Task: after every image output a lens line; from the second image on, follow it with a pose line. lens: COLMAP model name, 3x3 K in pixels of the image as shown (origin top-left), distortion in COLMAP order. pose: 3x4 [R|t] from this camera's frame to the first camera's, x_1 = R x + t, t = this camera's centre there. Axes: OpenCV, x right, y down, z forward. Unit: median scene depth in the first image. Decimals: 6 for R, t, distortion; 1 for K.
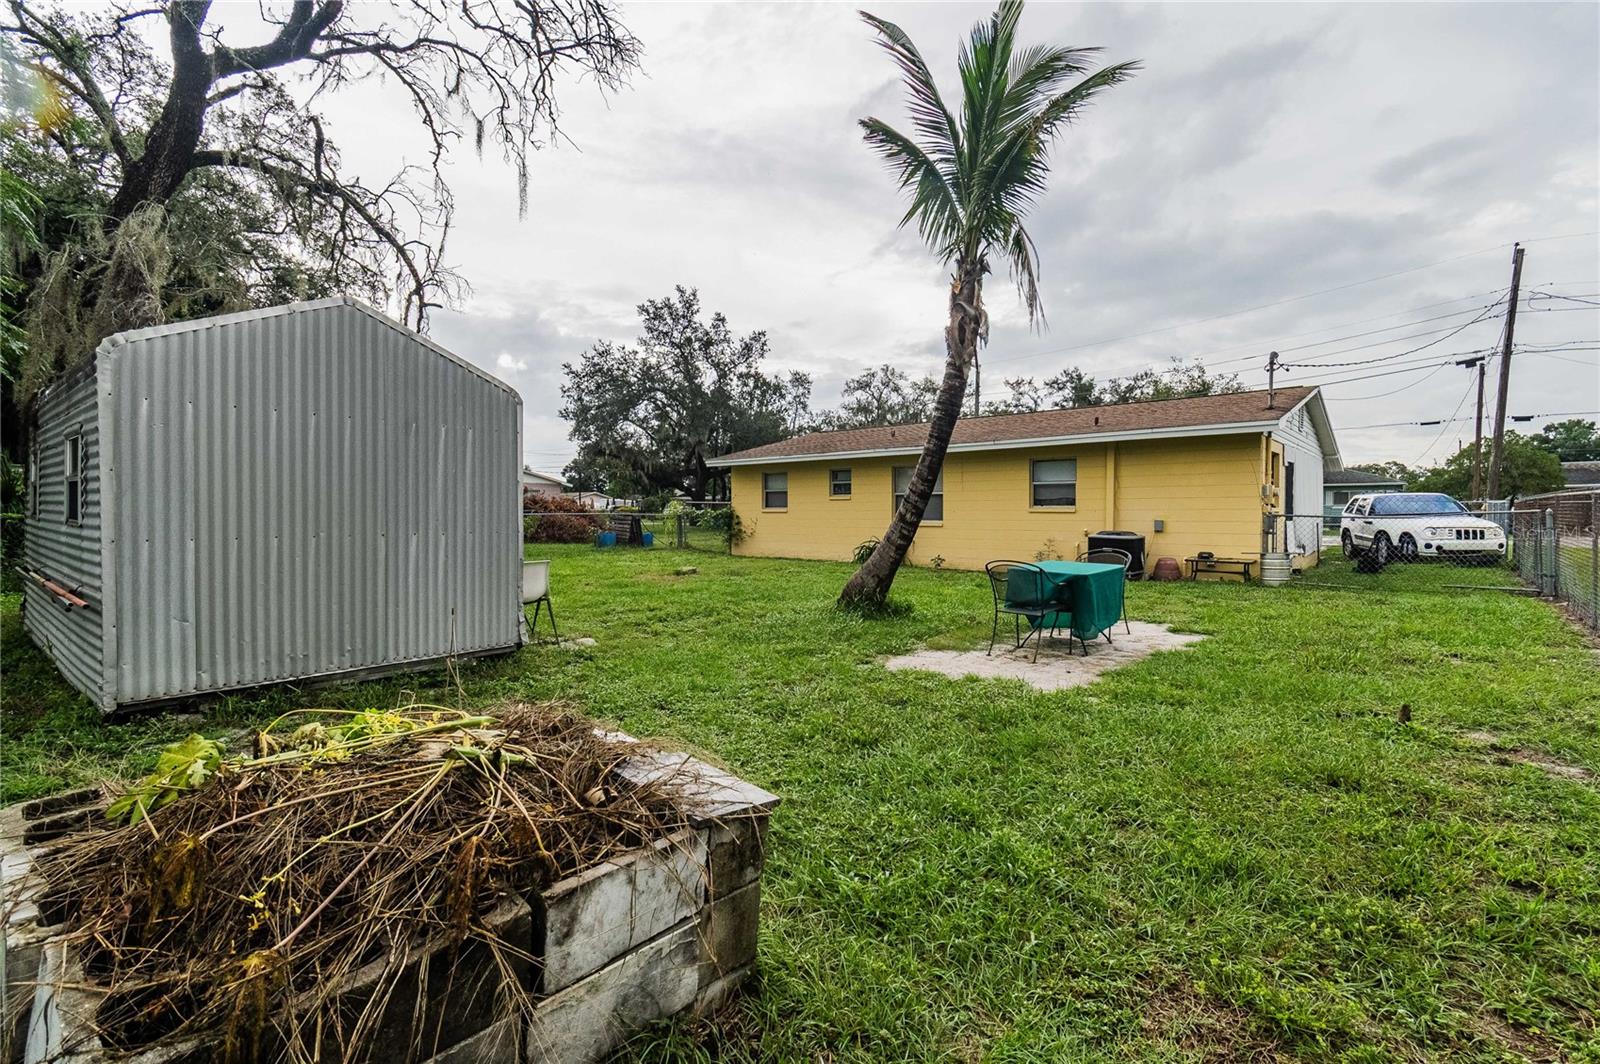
lens RADIAL K [[732.1, 0, 801.9], [0, 732.1, 534.1], [0, 0, 1]] dist [0.001476, 0.000070]
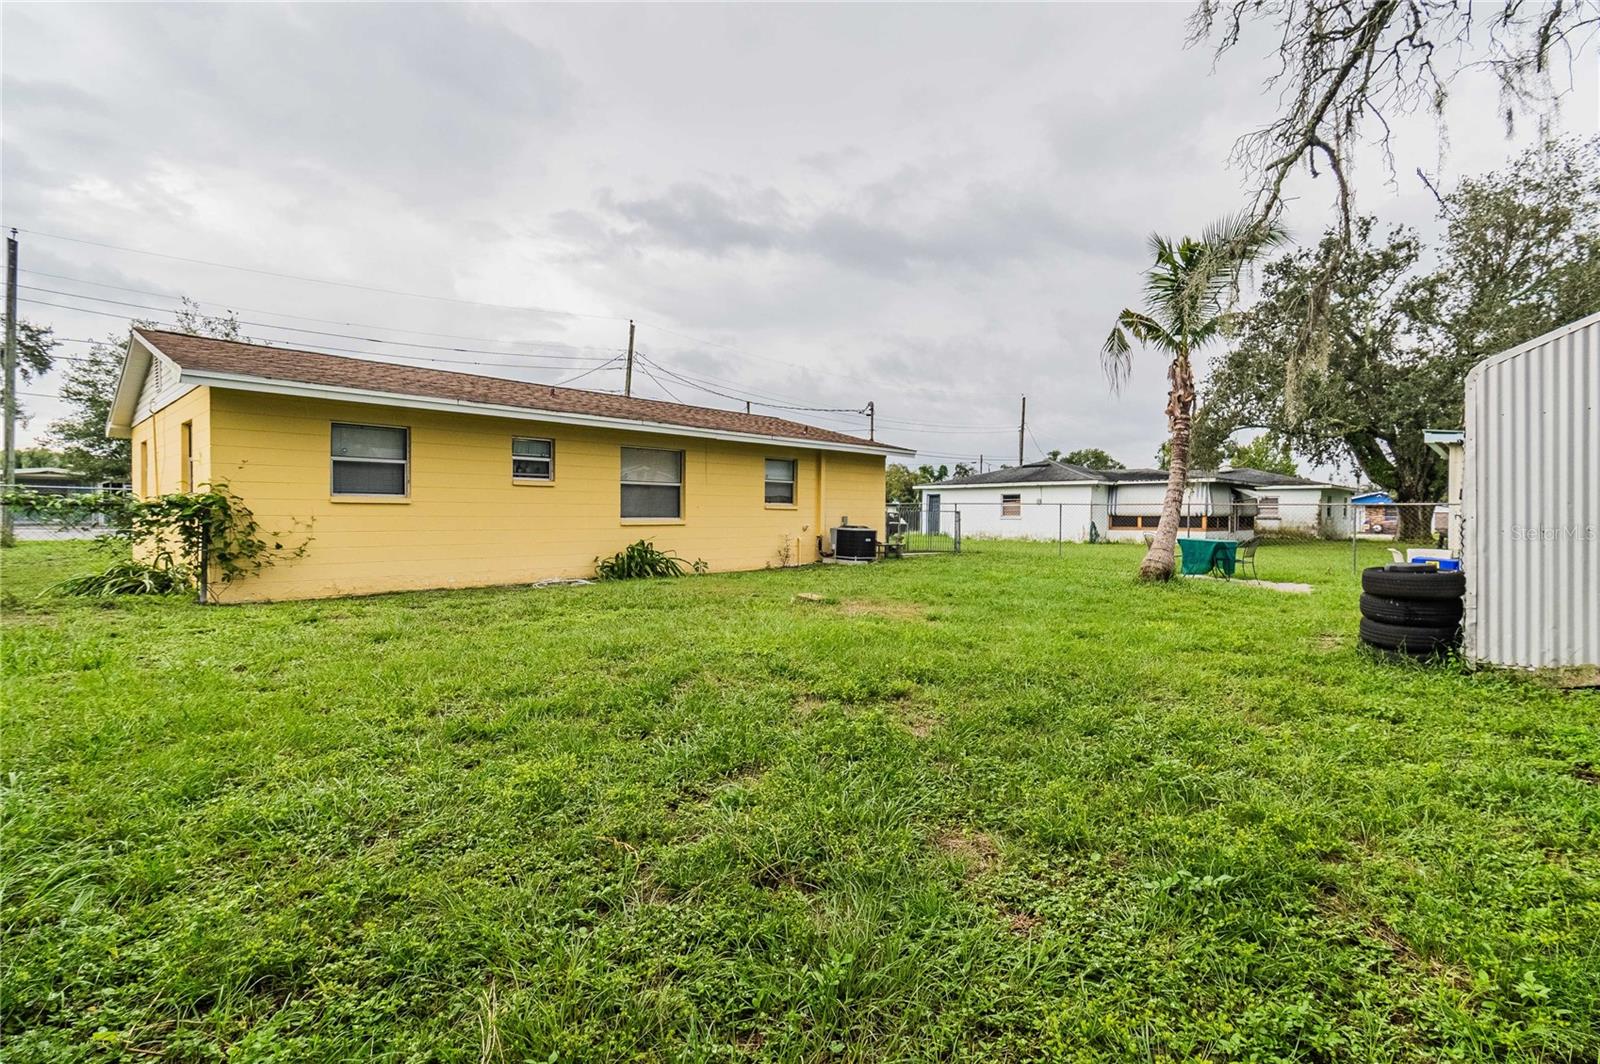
lens RADIAL K [[732.1, 0, 802.8], [0, 732.1, 526.8], [0, 0, 1]] dist [0.001476, 0.000070]
pose [[0.089239, -0.017205, 0.995862, -0.551251], [0.017783, 0.999719, 0.015678, -0.017744], [-0.995852, 0.016311, 0.089519, 0.719522]]
